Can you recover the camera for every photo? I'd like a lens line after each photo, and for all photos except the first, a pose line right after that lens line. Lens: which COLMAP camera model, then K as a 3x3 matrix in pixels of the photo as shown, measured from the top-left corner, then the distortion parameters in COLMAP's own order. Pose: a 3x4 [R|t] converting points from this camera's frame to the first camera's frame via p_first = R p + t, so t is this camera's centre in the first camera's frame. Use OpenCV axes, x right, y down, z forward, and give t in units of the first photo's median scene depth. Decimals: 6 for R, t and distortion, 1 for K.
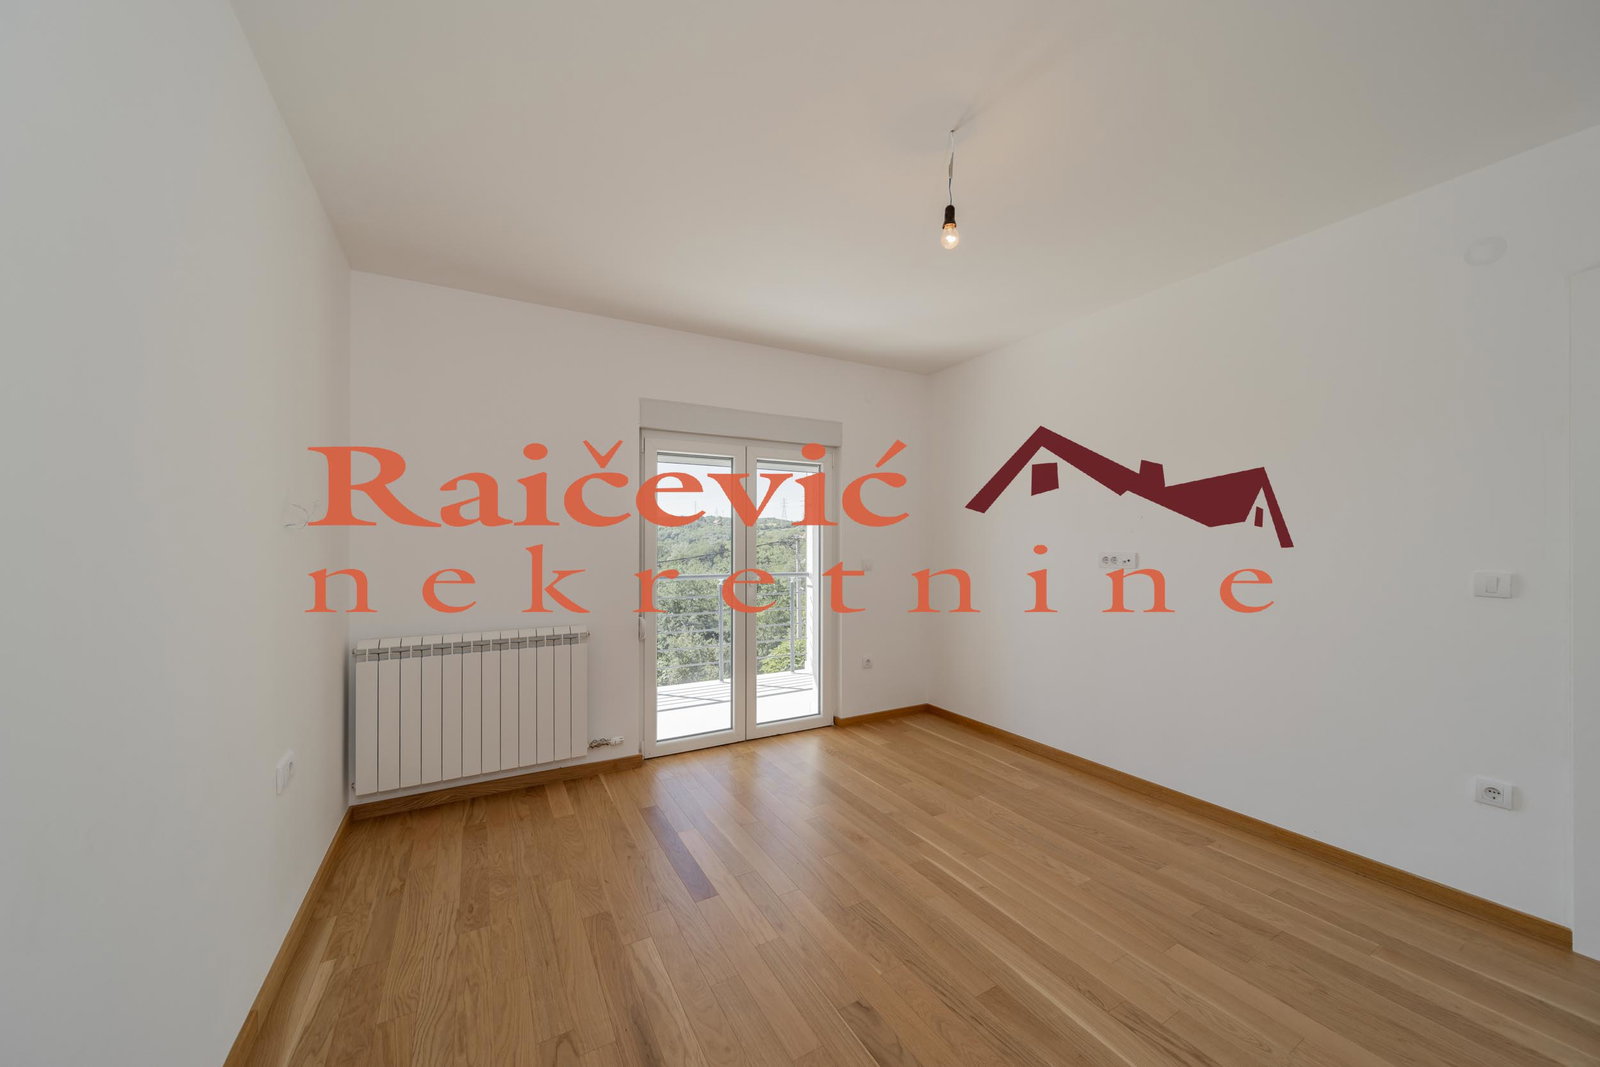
lens RADIAL K [[565.3, 0, 796.9], [0, 565.3, 539.5], [0, 0, 1]] dist [-0.000130, -0.000044]
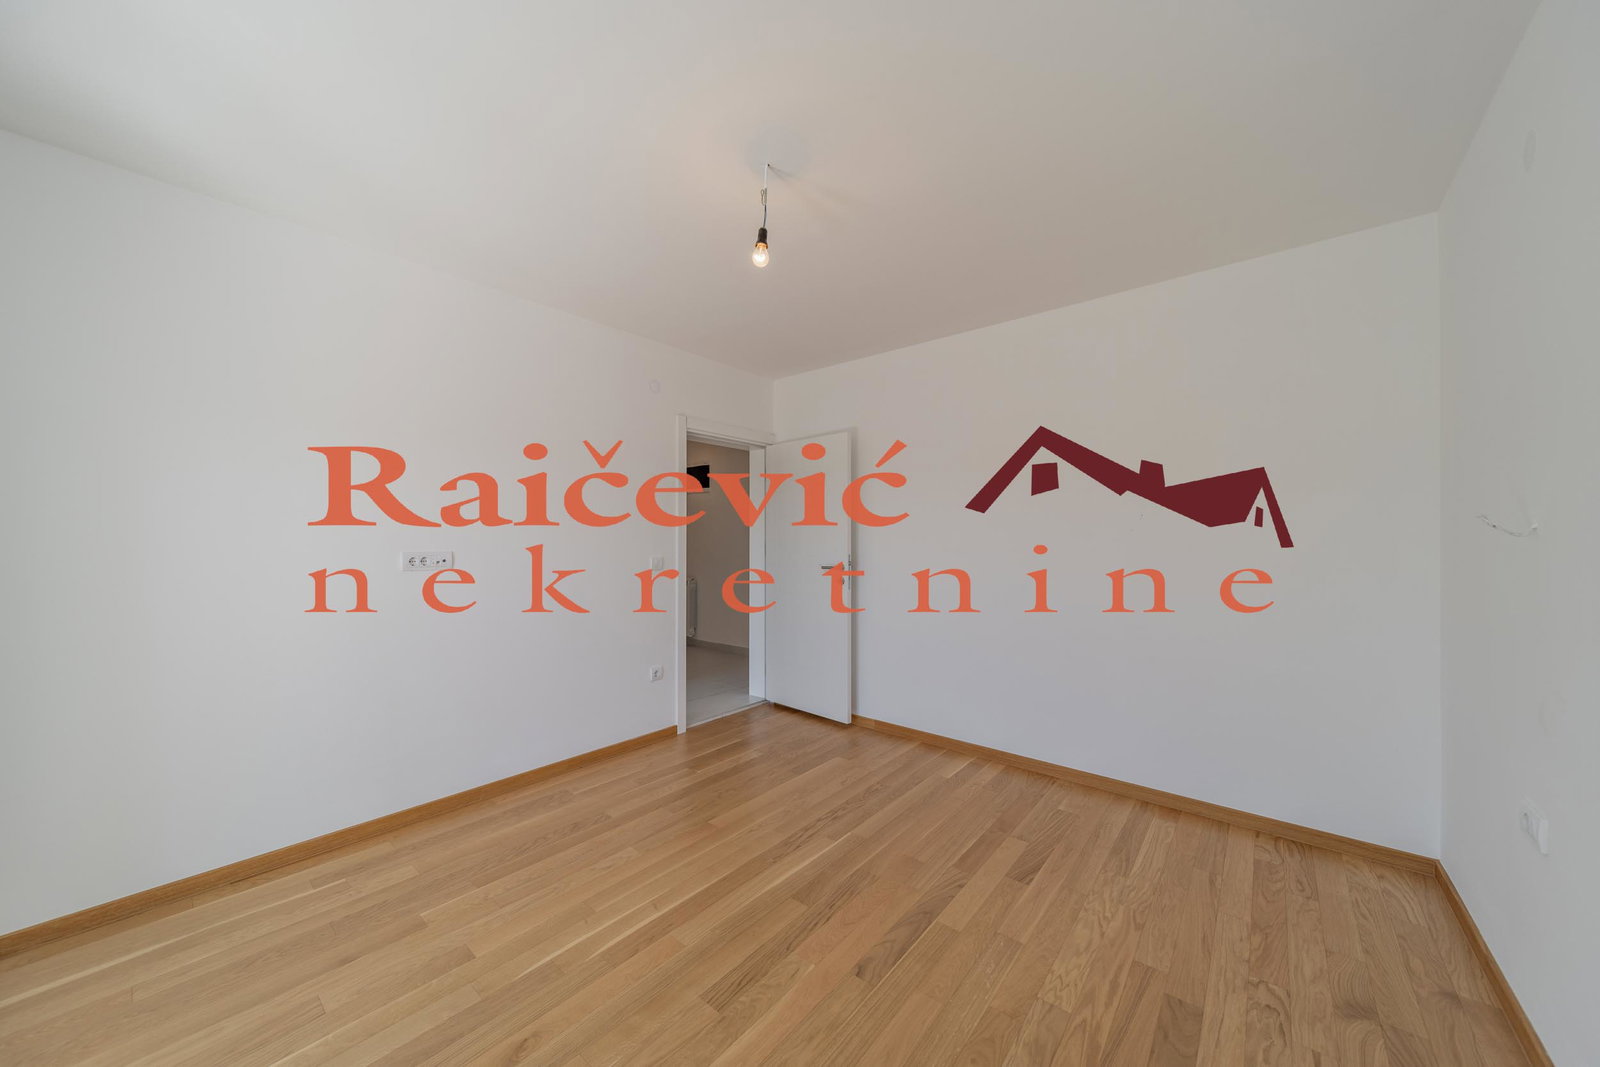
lens RADIAL K [[552.9, 0, 799.0], [0, 552.9, 546.7], [0, 0, 1]] dist [0.000722, 0.000004]
pose [[-0.346034, -0.010101, 0.938167, -0.494374], [-0.007121, 0.999942, 0.008140, 0.003355], [-0.938195, -0.003864, -0.346086, 0.880909]]
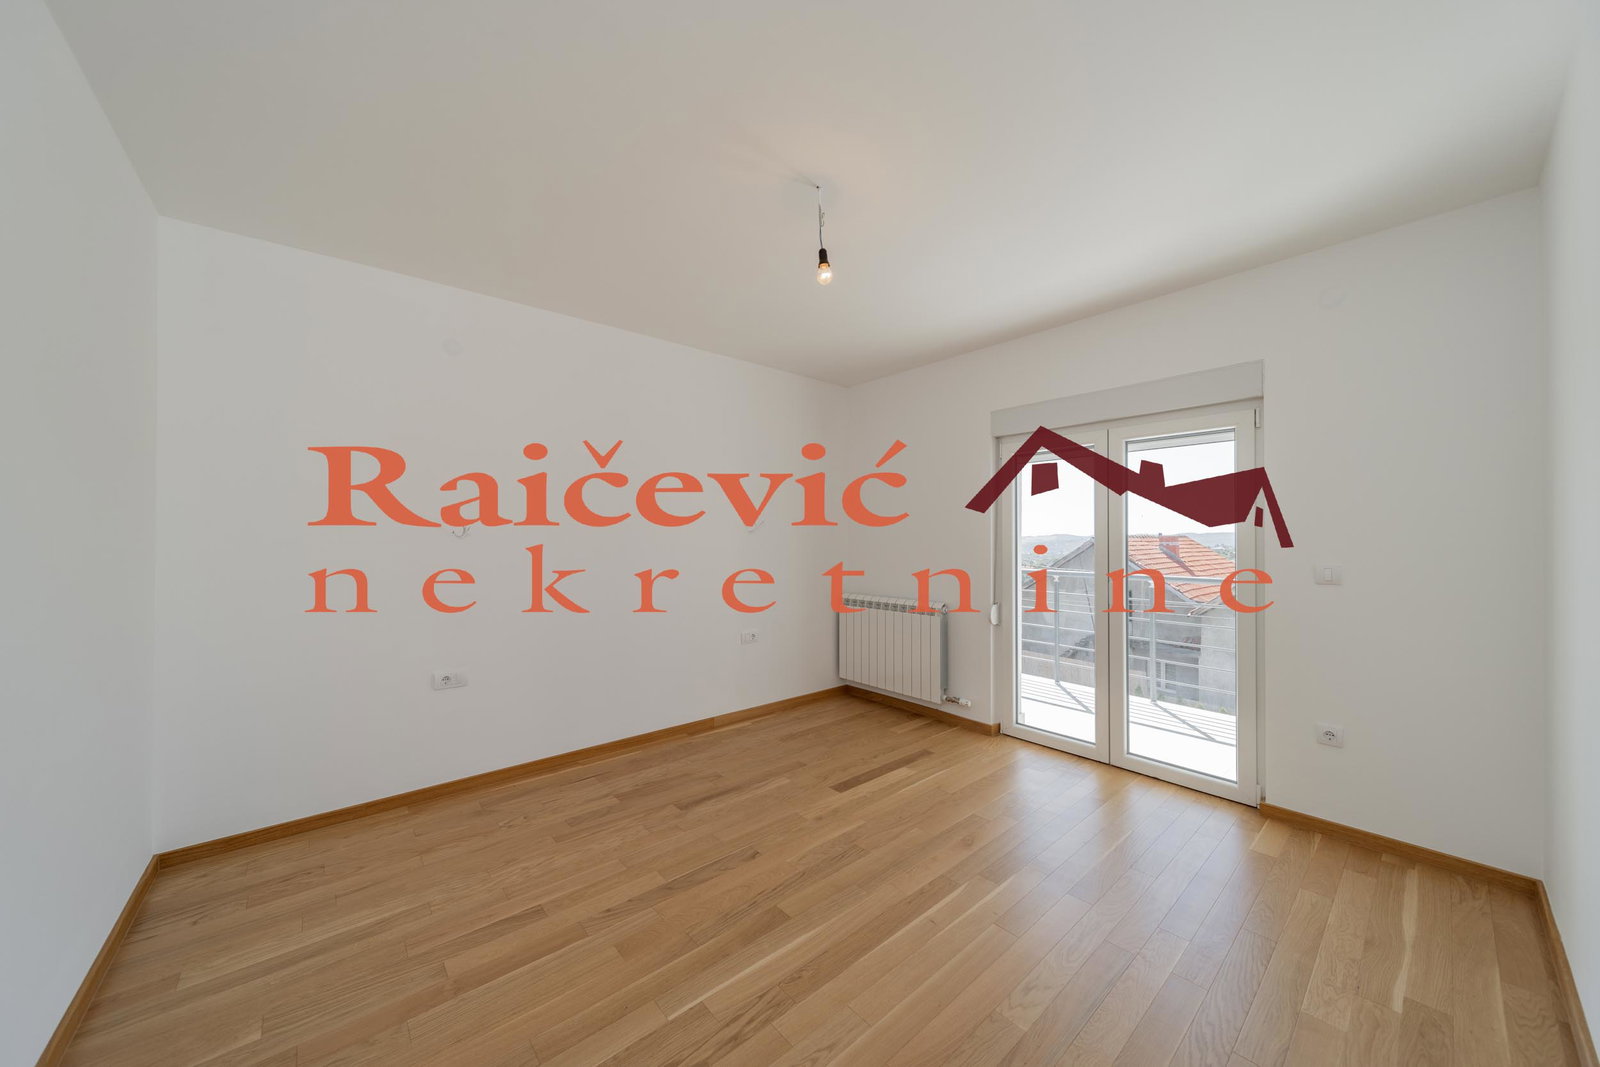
lens RADIAL K [[565.3, 0, 796.9], [0, 565.3, 539.5], [0, 0, 1]] dist [-0.000130, -0.000044]
pose [[0.189016, 0.005552, -0.981958, 0.943859], [0.005588, 0.999962, 0.006729, -0.004900], [0.981958, -0.006759, 0.188978, 0.496728]]
